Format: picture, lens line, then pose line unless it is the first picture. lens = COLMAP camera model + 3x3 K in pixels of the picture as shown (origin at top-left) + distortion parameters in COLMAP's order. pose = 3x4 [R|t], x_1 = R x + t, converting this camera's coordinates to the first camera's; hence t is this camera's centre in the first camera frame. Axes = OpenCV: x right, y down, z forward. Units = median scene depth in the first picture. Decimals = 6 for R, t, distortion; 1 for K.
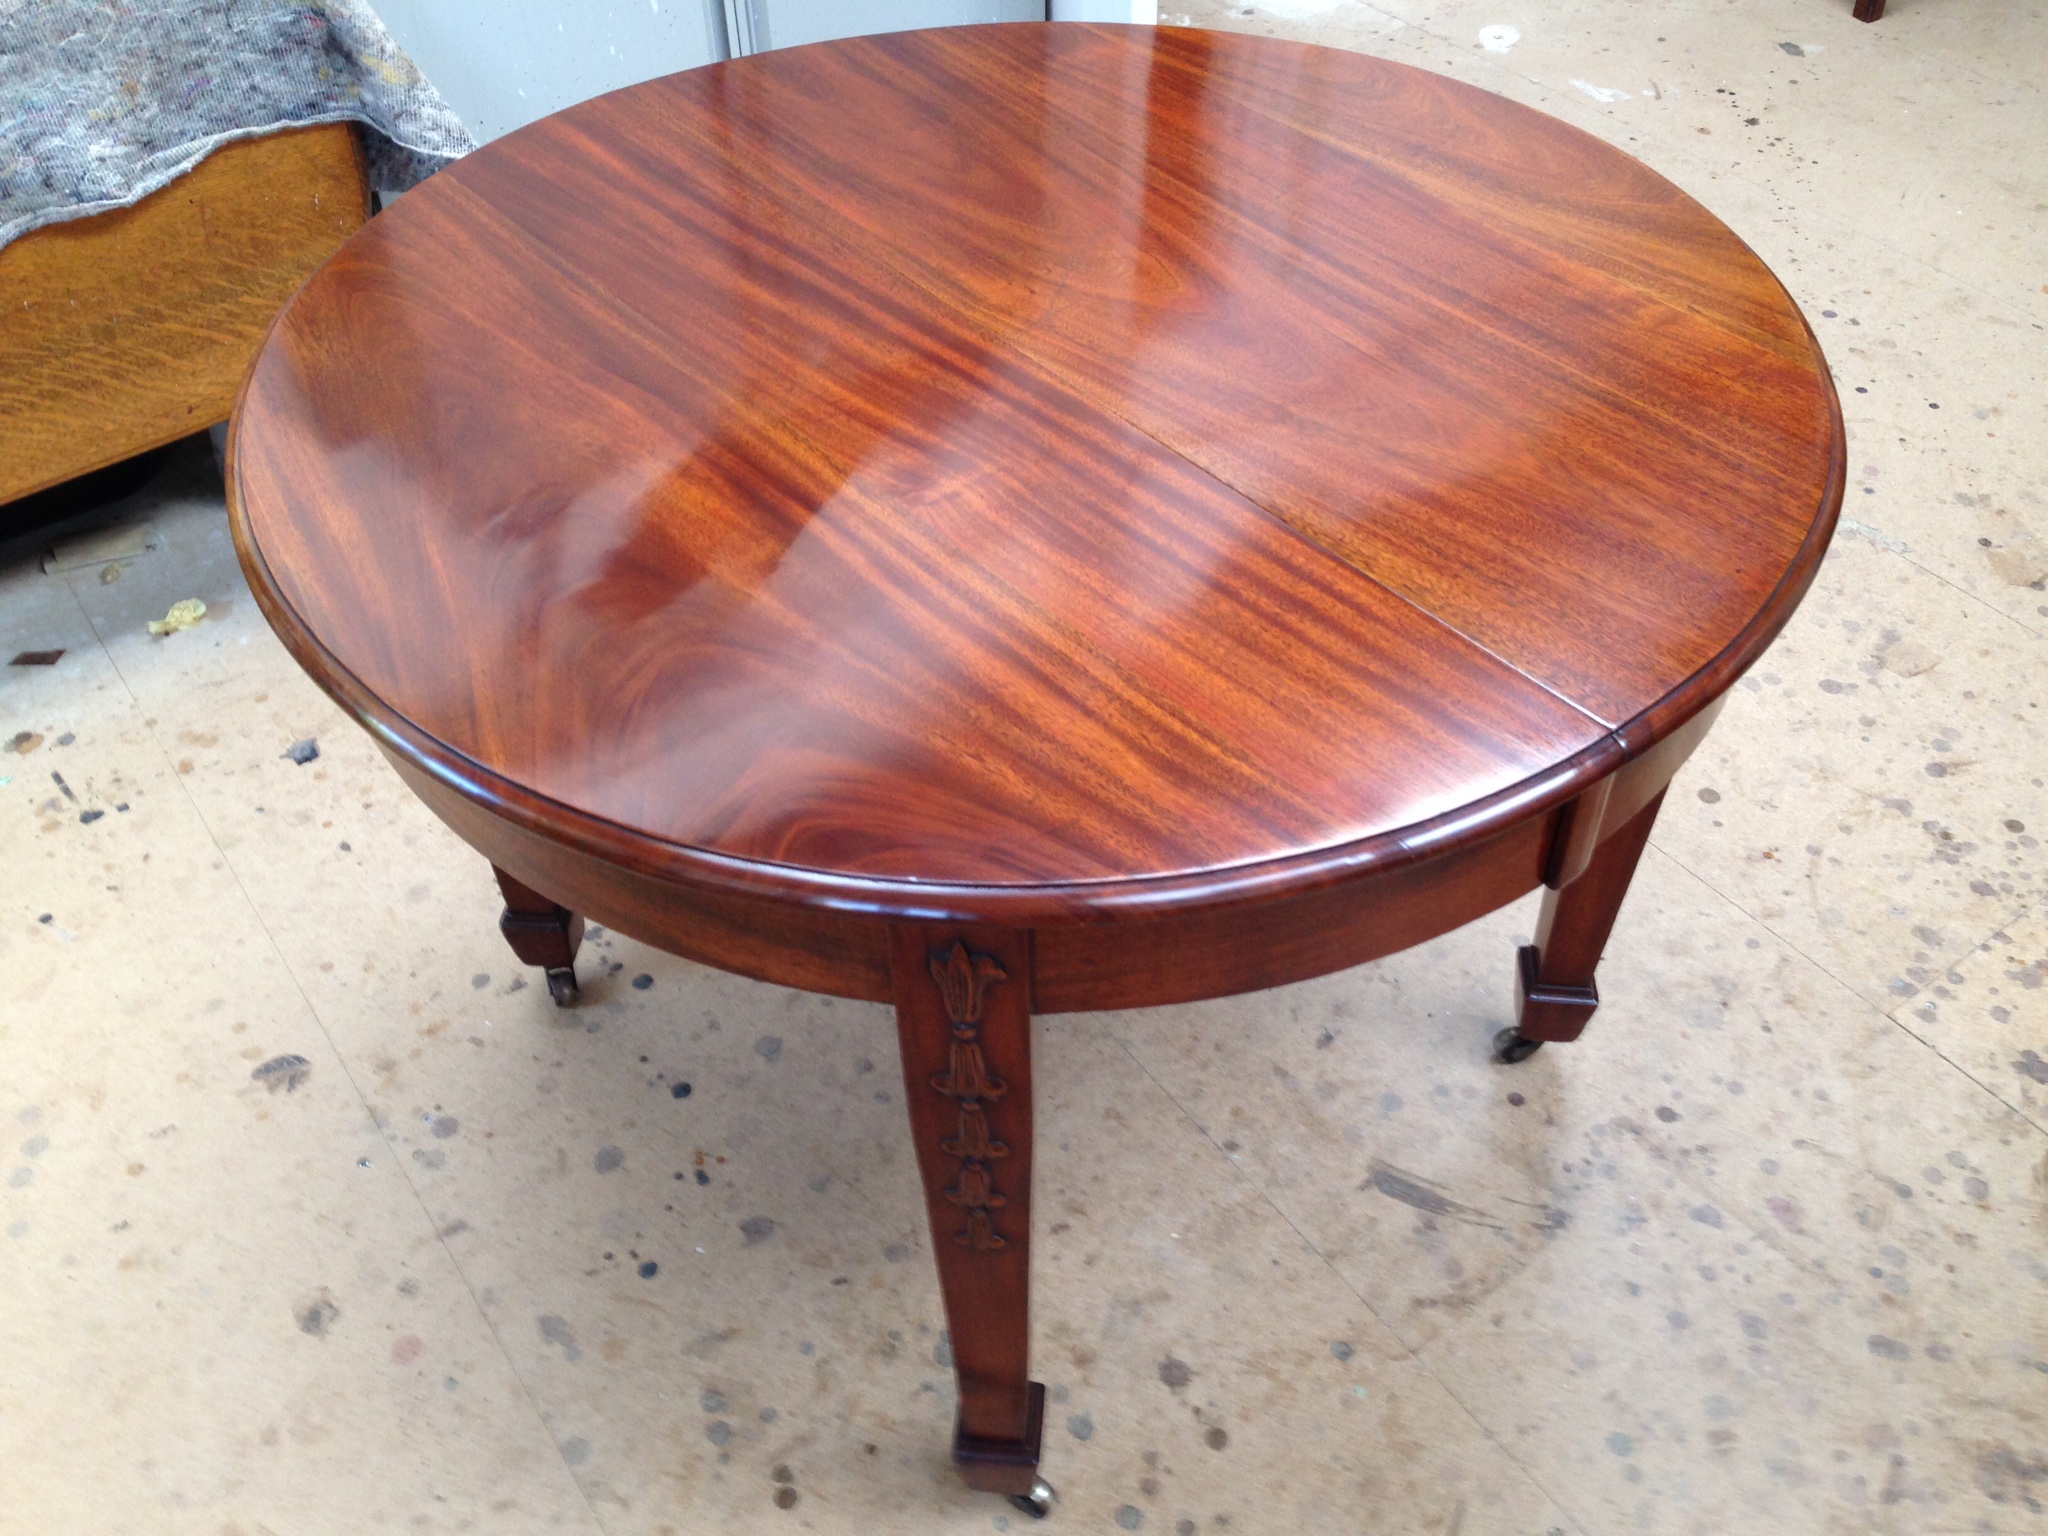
lens RADIAL K [[2004.8, 0, 1029.9], [0, 2004.8, 771.5], [0, 0, 1]] dist [0.024486, 0.000000]
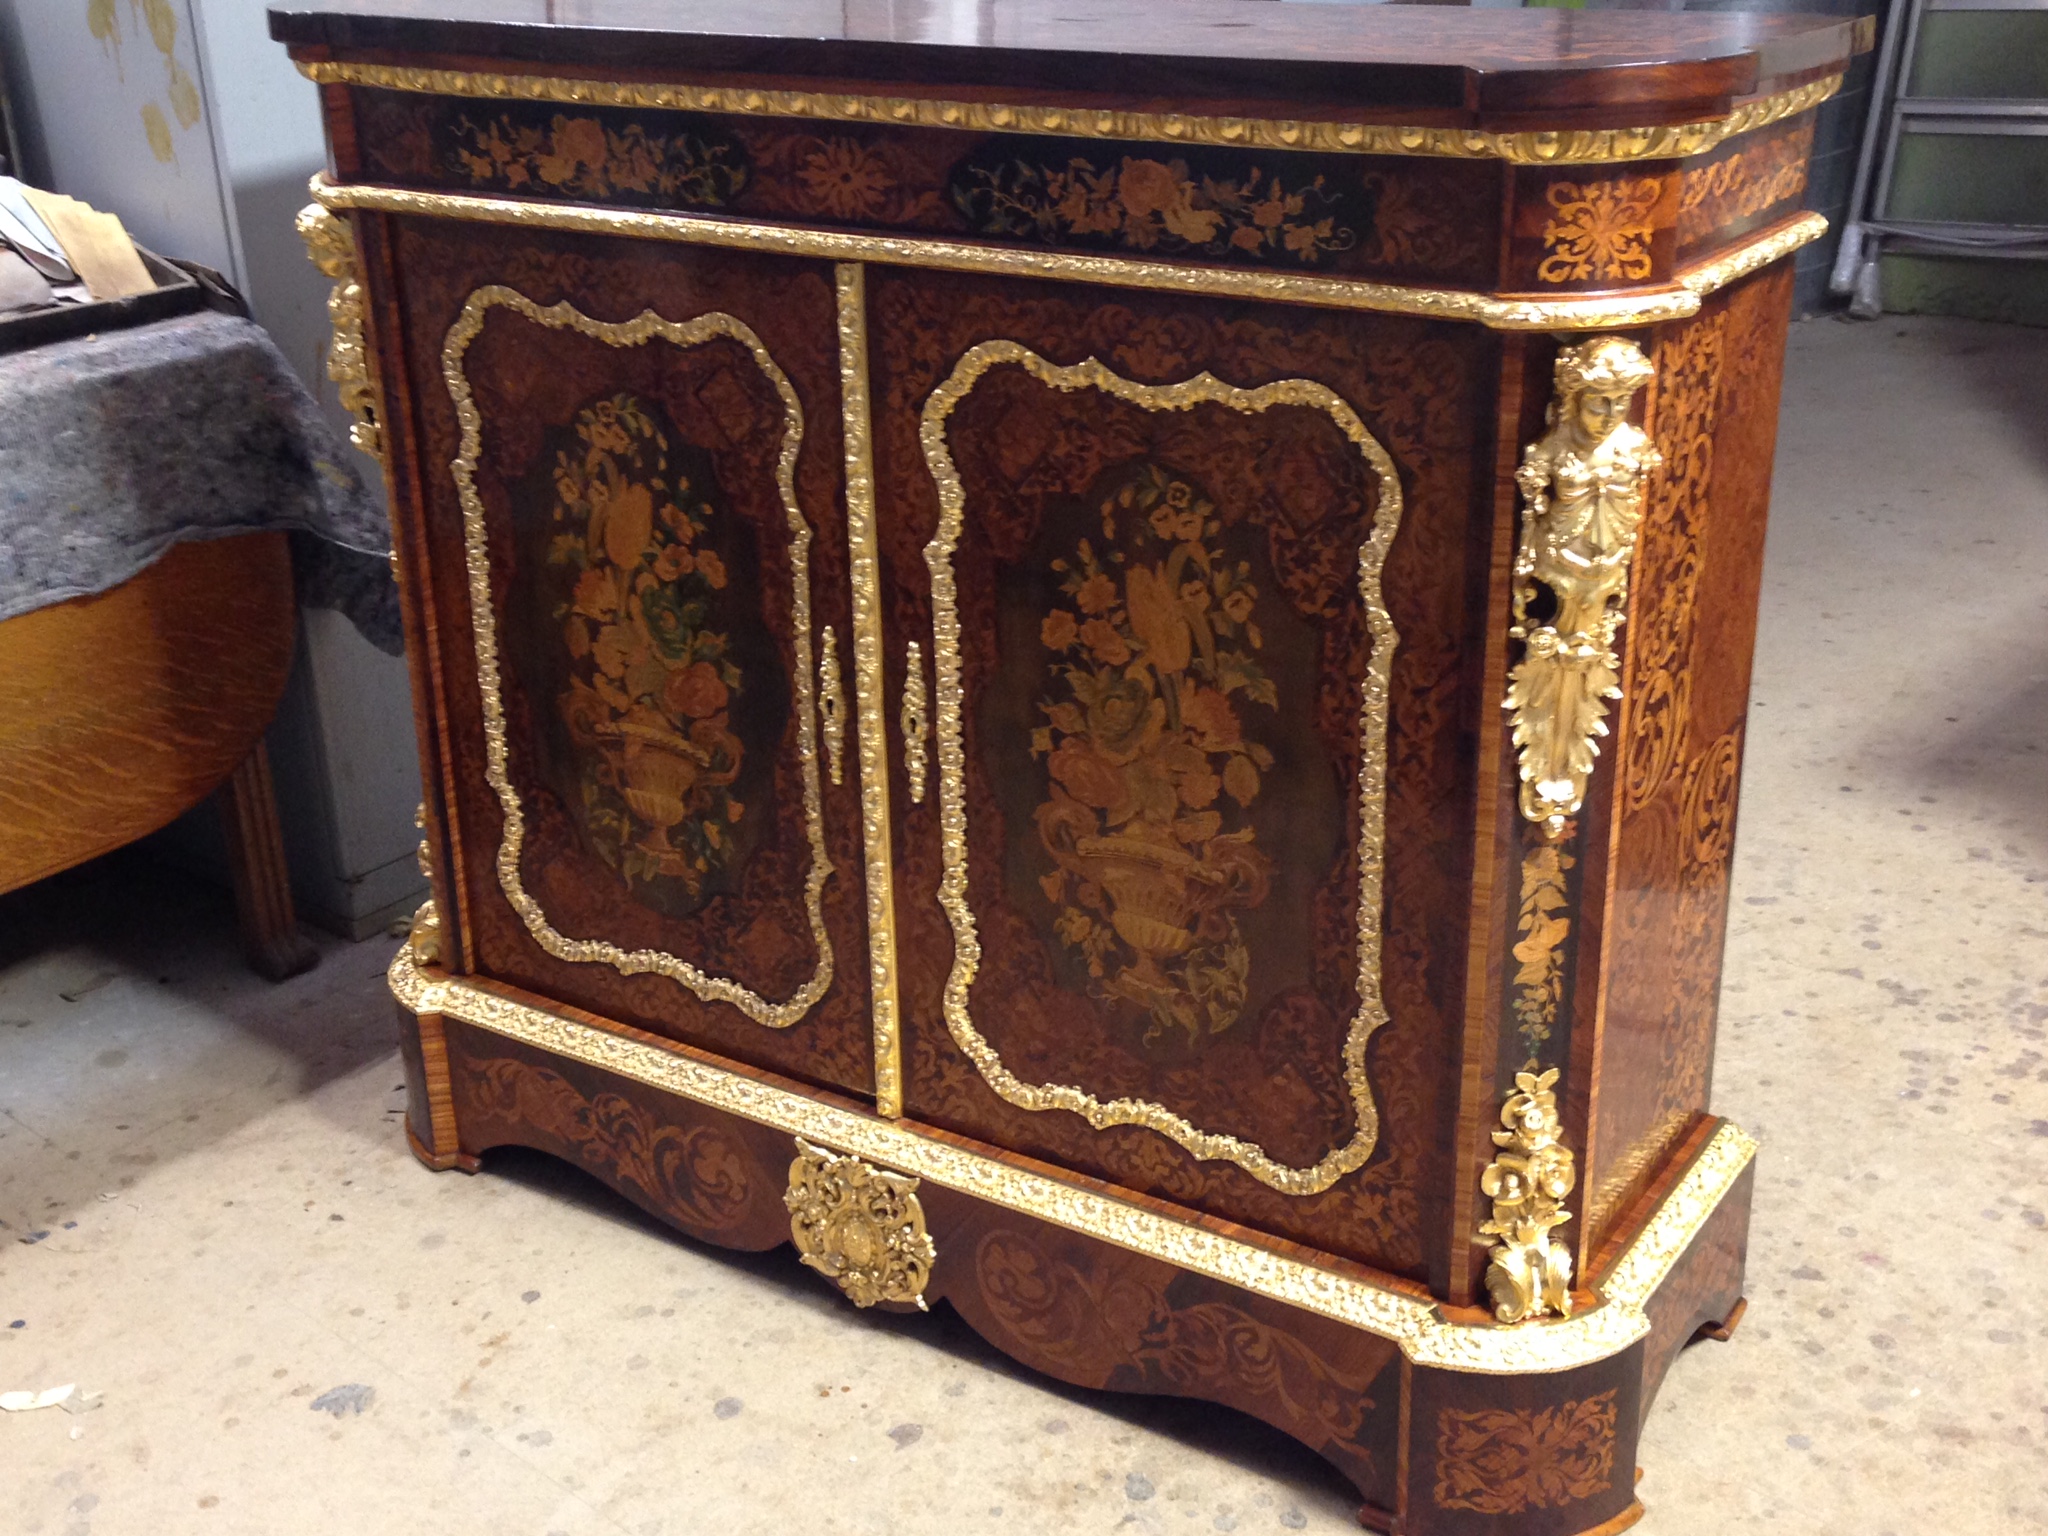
lens RADIAL K [[2456.7, 0, 1020.0], [0, 2456.7, 767.0], [0, 0, 1]] dist [0.082816, 0.000000]
pose [[0.978772, -0.093417, 0.182425, -0.228611], [0.149364, 0.934610, -0.322791, 0.271962], [-0.140342, 0.343187, 0.928723, -0.197947]]
